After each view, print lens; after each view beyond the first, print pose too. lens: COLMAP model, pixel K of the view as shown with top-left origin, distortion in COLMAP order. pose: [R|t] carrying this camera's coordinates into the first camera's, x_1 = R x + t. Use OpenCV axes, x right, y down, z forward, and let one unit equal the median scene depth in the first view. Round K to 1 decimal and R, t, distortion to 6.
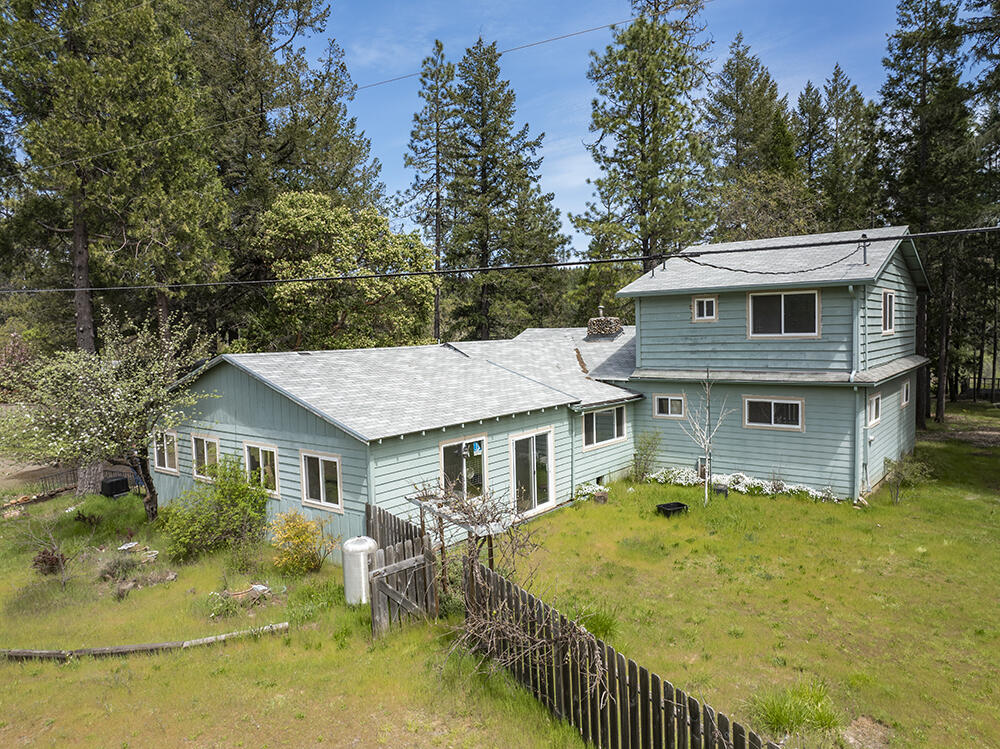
lens RADIAL K [[701.9, 0, 500.0], [0, 701.9, 374.5], [0, 0, 1]] dist [-0.091564, 0.068947]
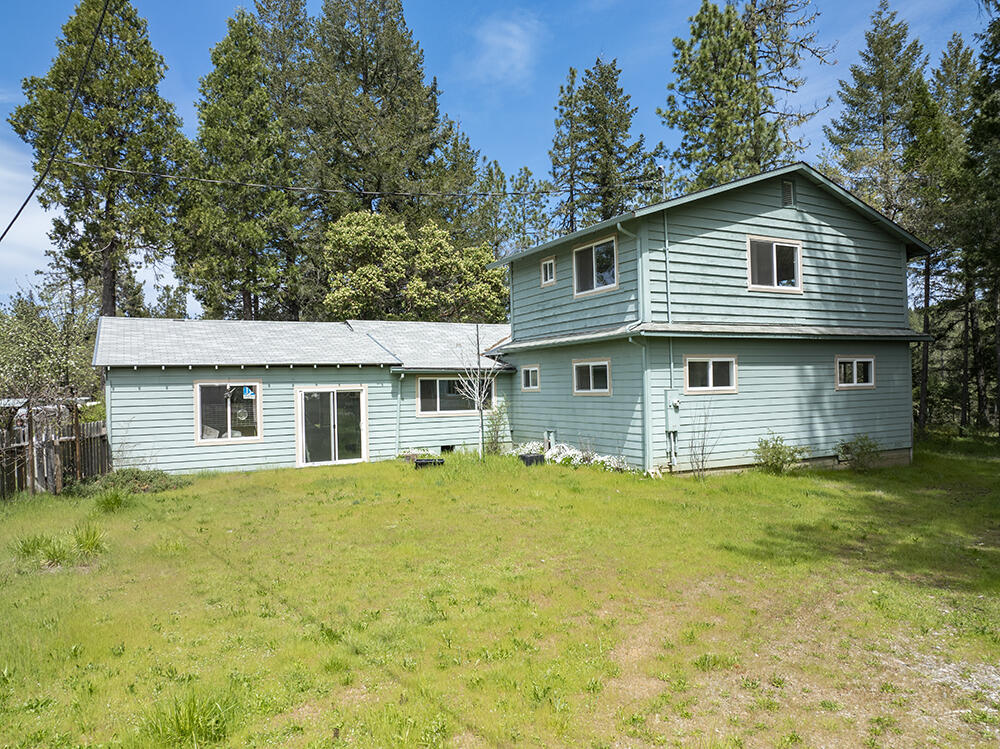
lens RADIAL K [[701.9, 0, 500.0], [0, 701.9, 374.5], [0, 0, 1]] dist [-0.091564, 0.068947]
pose [[0.913823, 0.000196, -0.406114, 0.638653], [-0.027699, 0.997701, -0.061845, 0.108743], [0.405168, 0.067764, 0.911727, 0.117612]]
